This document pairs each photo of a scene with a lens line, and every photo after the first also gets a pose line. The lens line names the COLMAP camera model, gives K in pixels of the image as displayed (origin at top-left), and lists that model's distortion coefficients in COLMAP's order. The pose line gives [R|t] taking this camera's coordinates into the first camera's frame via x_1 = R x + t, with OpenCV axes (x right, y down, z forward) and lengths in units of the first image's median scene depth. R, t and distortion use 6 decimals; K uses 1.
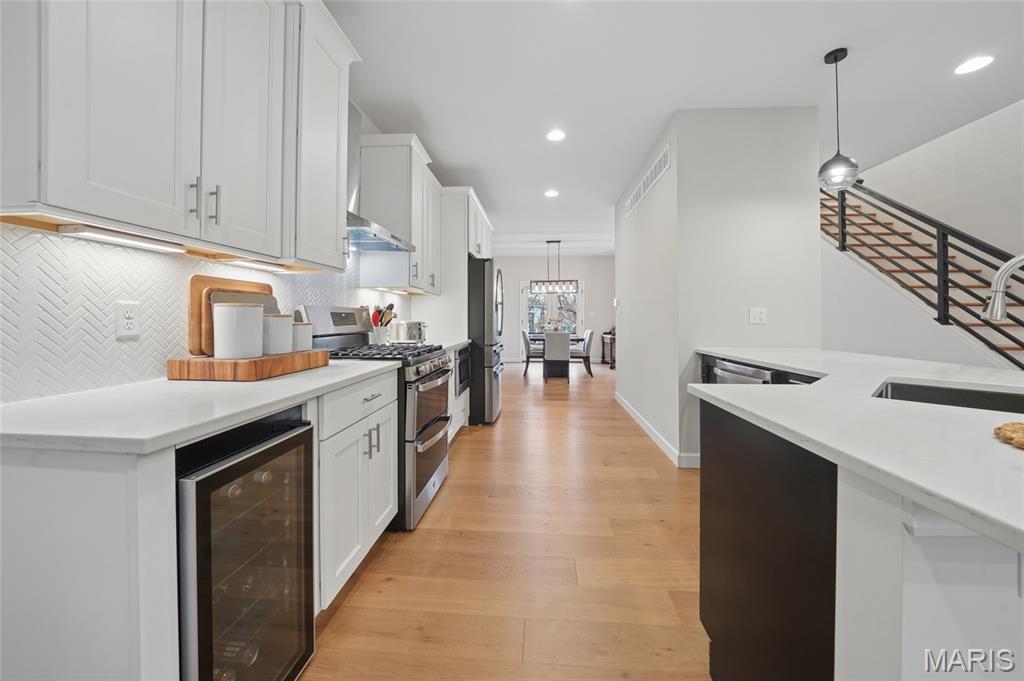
lens RADIAL K [[380.5, 0, 504.8], [0, 380.5, 319.2], [0, 0, 1]] dist [-0.013873, -0.000102]
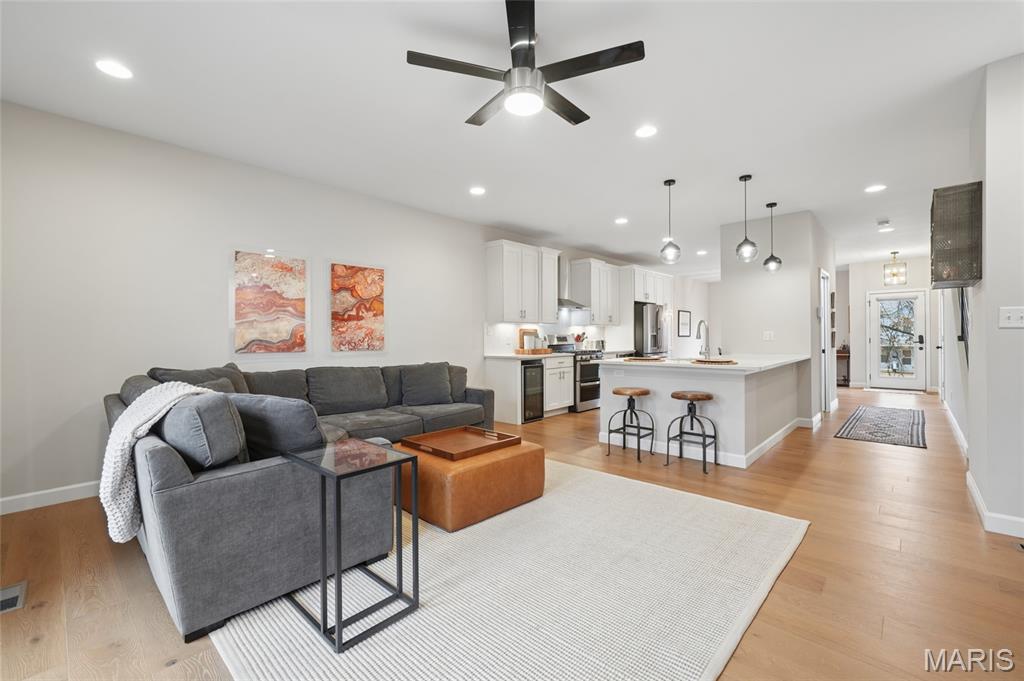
lens RADIAL K [[432.0, 0, 508.0], [0, 432.0, 339.4], [0, 0, 1]] dist [-0.000676, -0.000098]
pose [[0.791485, -0.004885, -0.611169, 1.407973], [0.008137, 0.999964, 0.002546, -0.012207], [0.611135, -0.006988, 0.791496, -2.028088]]
